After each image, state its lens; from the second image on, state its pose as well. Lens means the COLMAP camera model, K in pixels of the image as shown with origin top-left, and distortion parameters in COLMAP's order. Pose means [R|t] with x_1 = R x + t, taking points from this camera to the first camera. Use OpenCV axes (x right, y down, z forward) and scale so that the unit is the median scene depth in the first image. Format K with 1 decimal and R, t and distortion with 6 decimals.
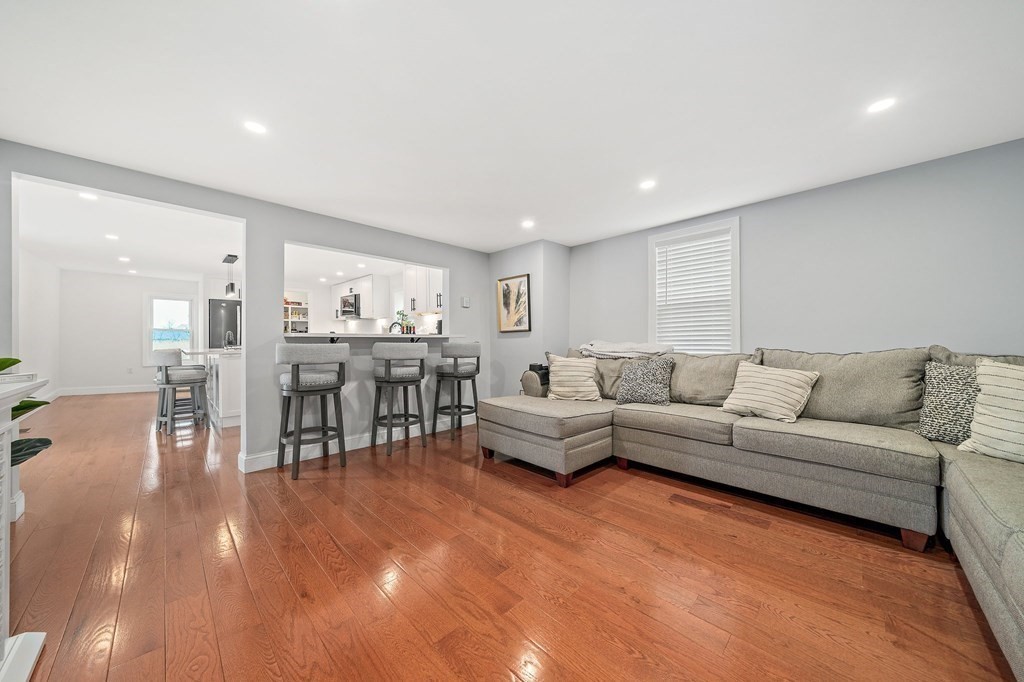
lens RADIAL K [[349.9, 0, 513.6], [0, 349.9, 335.9], [0, 0, 1]] dist [-0.000588, -0.000121]
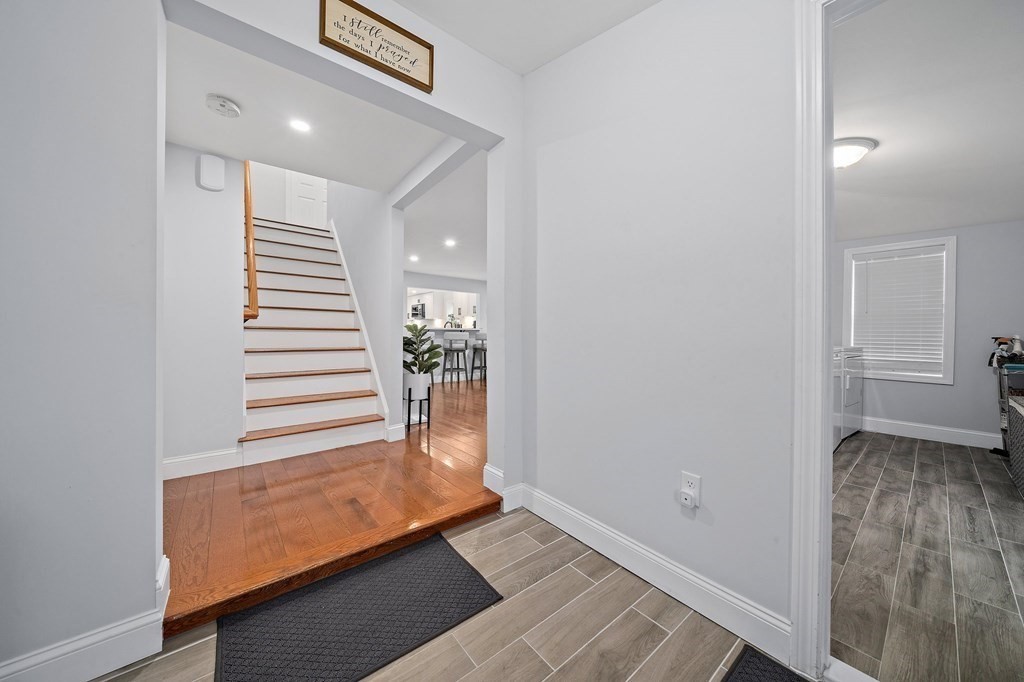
lens RADIAL K [[349.9, 0, 513.6], [0, 349.9, 335.9], [0, 0, 1]] dist [-0.000588, -0.000121]
pose [[0.995138, 0.000343, -0.098493, 0.192911], [0.000658, 0.999948, 0.010131, 0.017636], [0.098492, -0.010147, 0.995086, -0.902218]]
